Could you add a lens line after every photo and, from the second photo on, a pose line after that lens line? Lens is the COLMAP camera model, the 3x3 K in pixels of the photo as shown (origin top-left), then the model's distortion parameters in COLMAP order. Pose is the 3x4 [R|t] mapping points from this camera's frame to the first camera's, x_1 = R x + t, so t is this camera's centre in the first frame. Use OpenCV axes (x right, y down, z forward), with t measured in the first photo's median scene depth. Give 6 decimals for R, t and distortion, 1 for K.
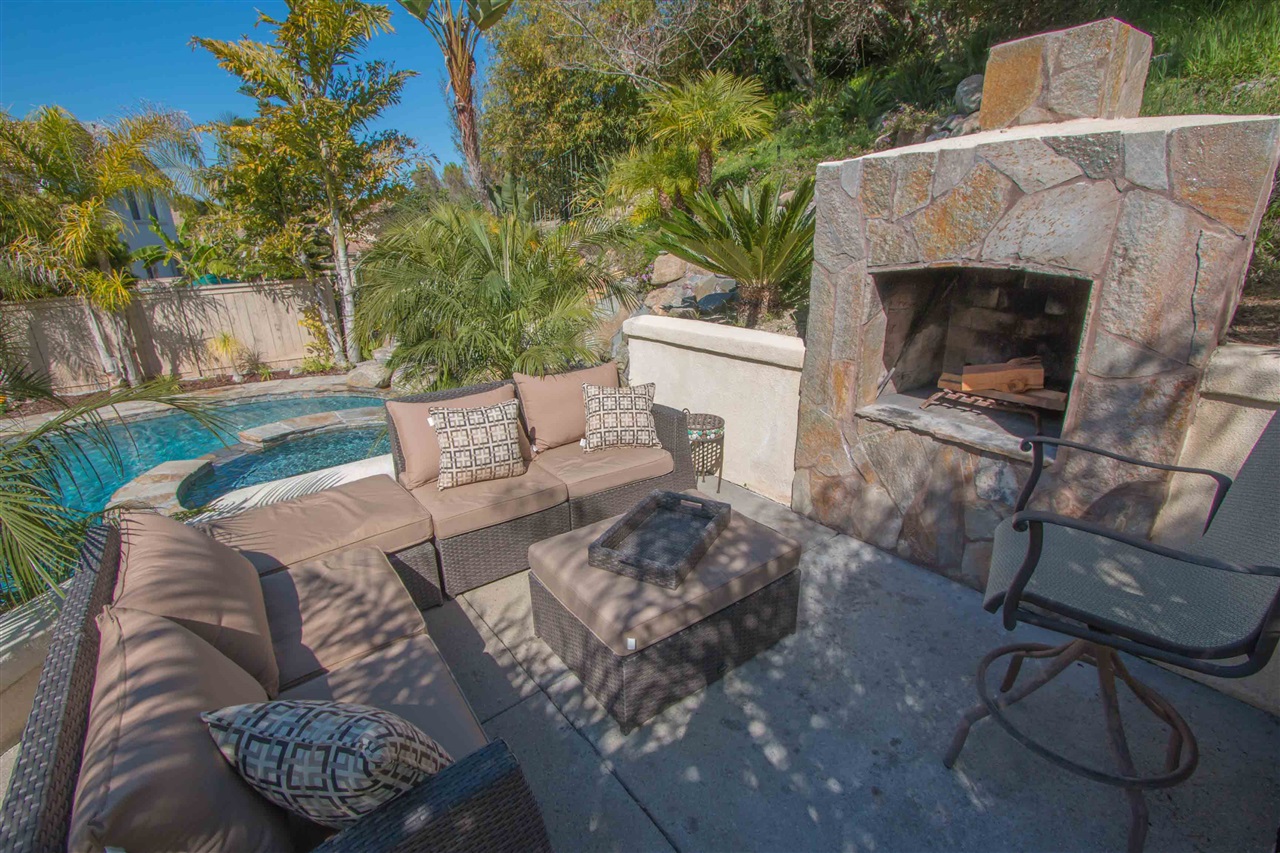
lens RADIAL K [[586.1, 0, 632.1], [0, 586.1, 422.3], [0, 0, 1]] dist [-0.012721, -0.000579]
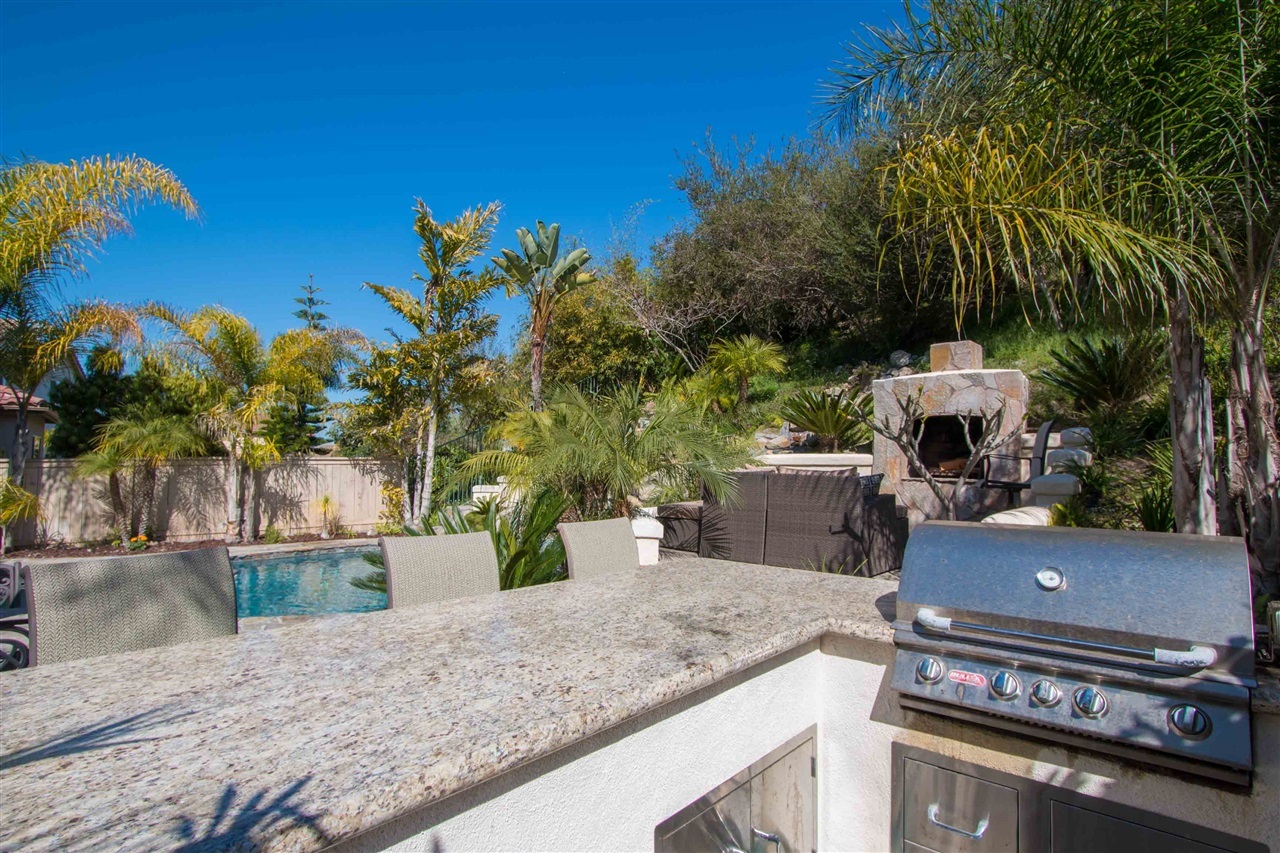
lens RADIAL K [[626.7, 0, 640.0], [0, 626.7, 426.5], [0, 0, 1]] dist [-0.016411, -0.000003]
pose [[0.982689, 0.048309, 0.178856, -0.323397], [0.020345, 0.931427, -0.363360, 0.198596], [-0.184144, 0.360709, 0.914319, -0.341676]]
